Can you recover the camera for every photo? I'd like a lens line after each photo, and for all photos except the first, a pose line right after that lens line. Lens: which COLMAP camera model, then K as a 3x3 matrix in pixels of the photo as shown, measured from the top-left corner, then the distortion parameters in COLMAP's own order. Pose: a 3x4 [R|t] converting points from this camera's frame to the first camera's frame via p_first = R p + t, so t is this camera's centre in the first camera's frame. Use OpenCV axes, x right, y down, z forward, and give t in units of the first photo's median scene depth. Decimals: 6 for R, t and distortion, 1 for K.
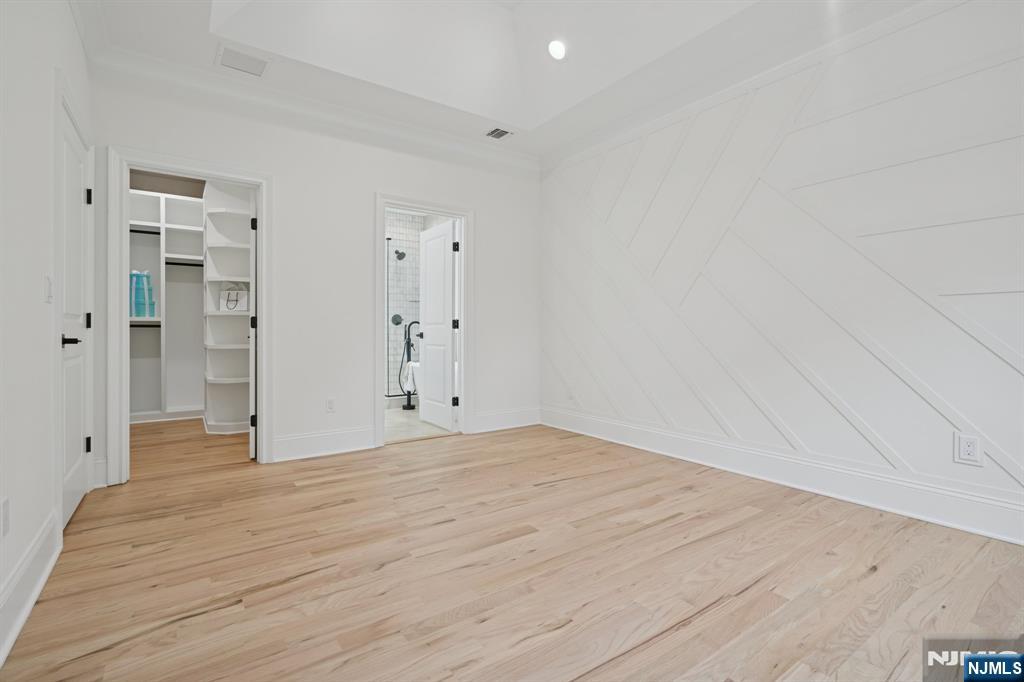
lens RADIAL K [[469.5, 0, 510.4], [0, 469.5, 334.6], [0, 0, 1]] dist [-0.006959, 0.002429]
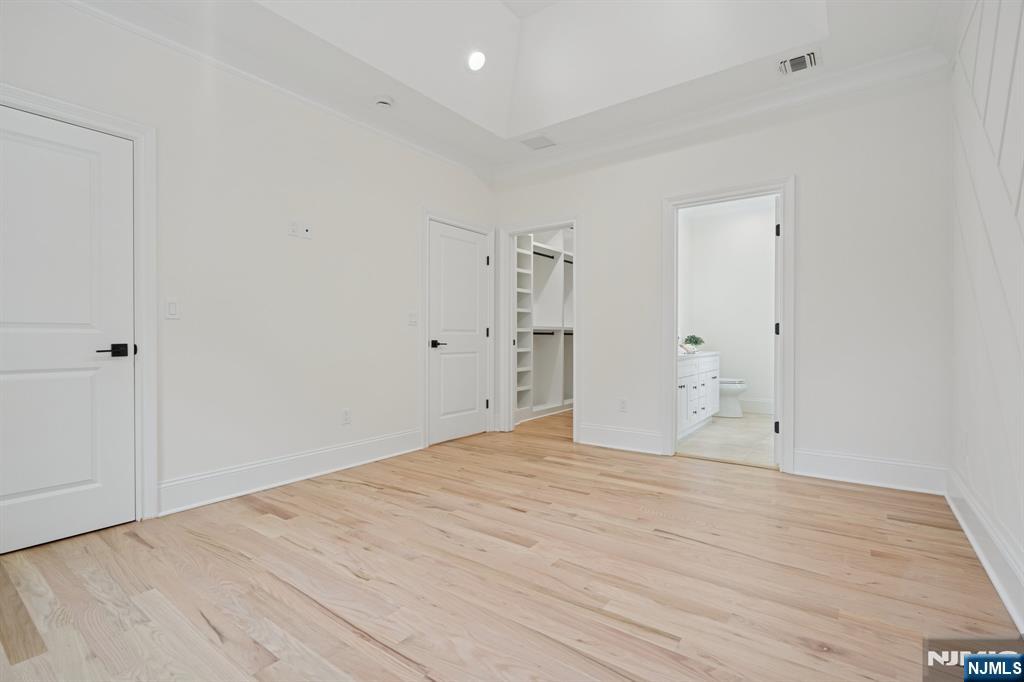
lens RADIAL K [[469.5, 0, 515.7], [0, 469.5, 335.8], [0, 0, 1]] dist [-0.006959, 0.002429]
pose [[0.321883, -0.005783, -0.946762, 0.821564], [-0.002889, 0.999971, -0.007090, -0.004554], [0.946775, 0.005017, 0.321857, 0.572153]]
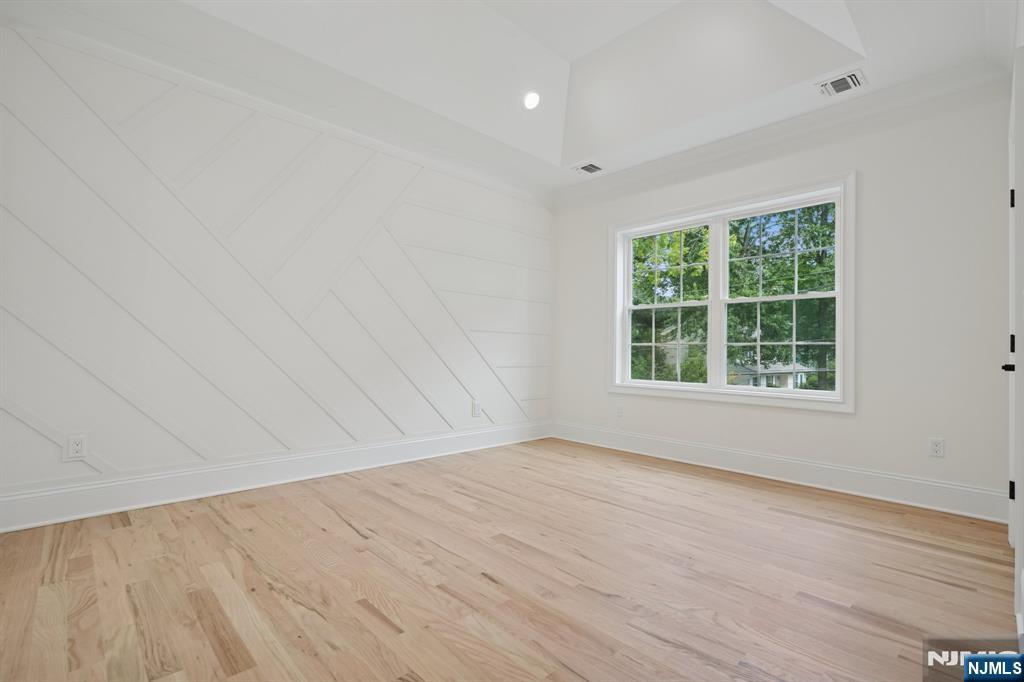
lens RADIAL K [[469.5, 0, 511.5], [0, 469.5, 346.5], [0, 0, 1]] dist [-0.006959, 0.002429]
pose [[-0.147361, 0.010270, 0.989029, -0.866825], [-0.009576, 0.999884, -0.011809, 0.002426], [-0.989036, -0.011211, -0.147246, 0.980658]]
